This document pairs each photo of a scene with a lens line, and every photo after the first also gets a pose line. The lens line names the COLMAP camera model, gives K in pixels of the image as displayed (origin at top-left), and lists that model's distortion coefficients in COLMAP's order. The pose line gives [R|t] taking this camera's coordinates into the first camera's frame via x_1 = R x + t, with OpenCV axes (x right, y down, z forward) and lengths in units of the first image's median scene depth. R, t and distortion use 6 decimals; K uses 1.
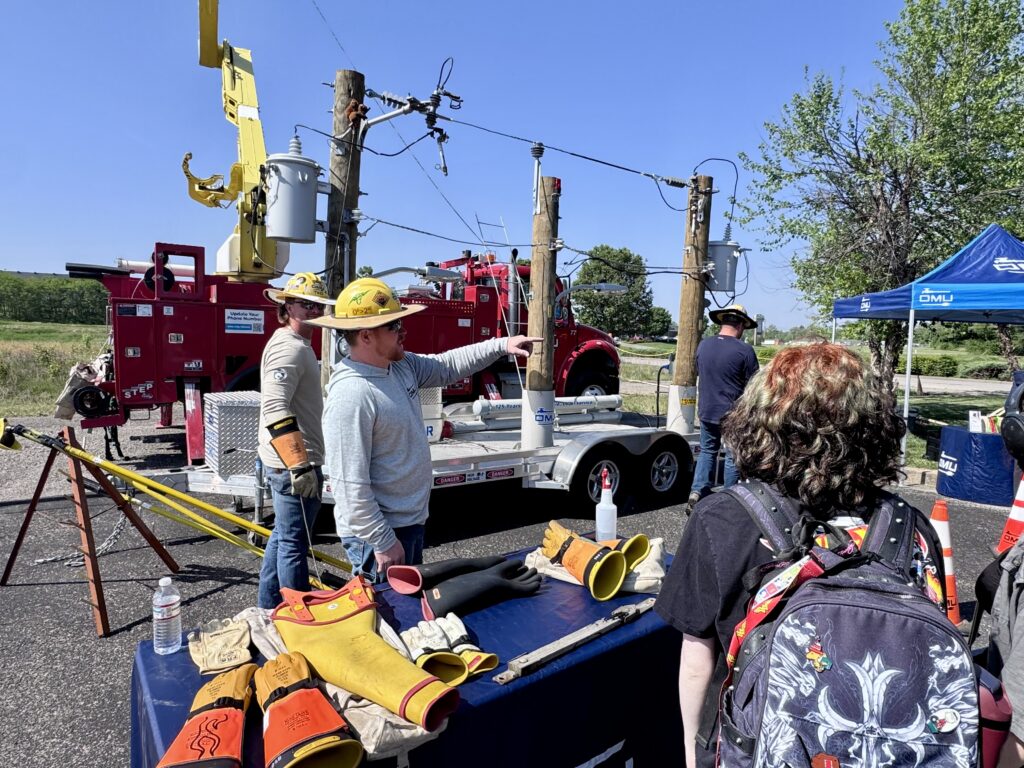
lens RADIAL K [[601.7, 0, 506.1], [0, 601.7, 382.6], [0, 0, 1]] dist [-0.000606, 0.001723]
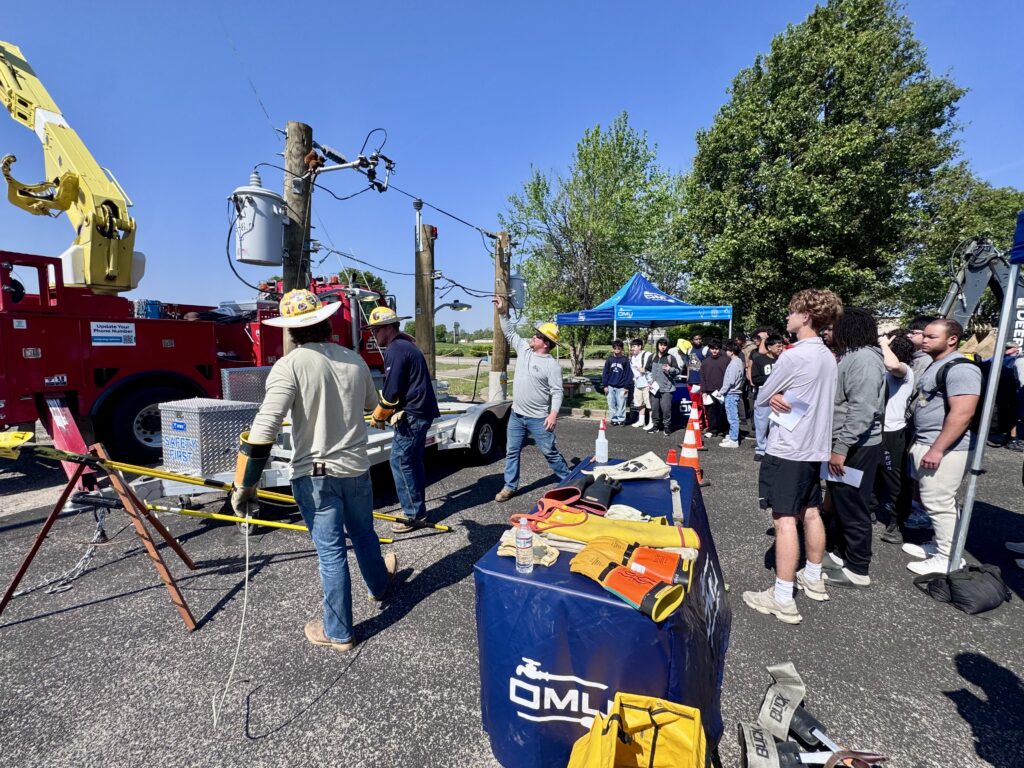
lens RADIAL K [[452.1, 0, 508.9], [0, 452.1, 381.7], [0, 0, 1]] dist [-0.002537, 0.000541]
pose [[0.869138, -0.069684, 0.489636, -0.251694], [0.060828, 0.997569, 0.033998, -0.006964], [-0.490815, 0.000234, 0.871264, 0.008136]]
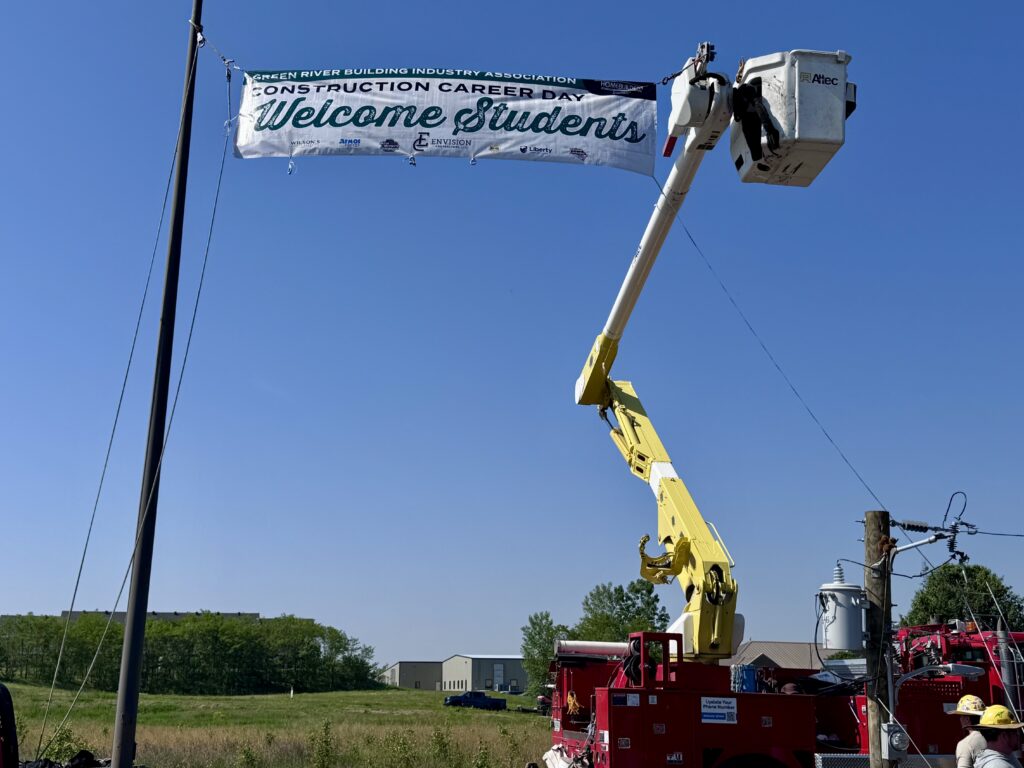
lens RADIAL K [[1143.6, 0, 503.9], [0, 1143.6, 387.5], [0, 0, 1]] dist [0.078287, 0.000000]
pose [[0.946384, -0.094221, -0.308997, -0.153189], [-0.016928, 0.940742, -0.338701, 0.047131], [0.322599, 0.325772, 0.888708, -0.988471]]
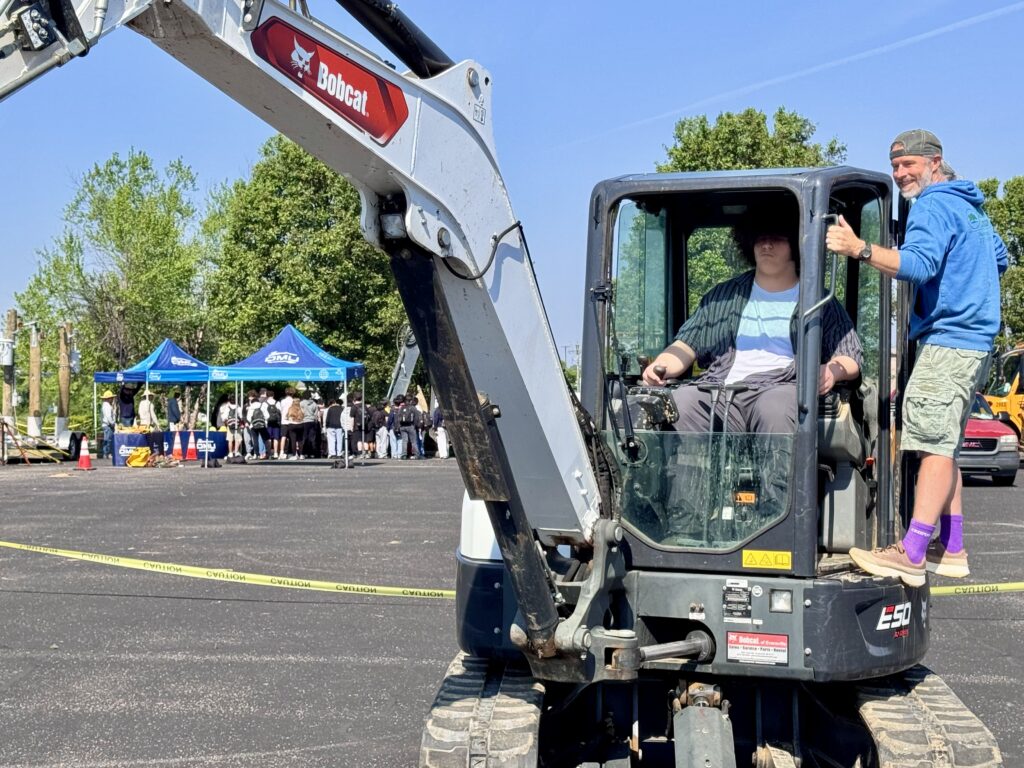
lens RADIAL K [[1784.1, 0, 512.8], [0, 1784.1, 382.5], [0, 0, 1]] dist [0.211327, 0.000000]
pose [[0.608659, -0.014168, 0.793305, -4.024205], [0.074601, 0.996433, -0.039441, 0.263840], [-0.789917, 0.083188, 0.607545, -4.388162]]
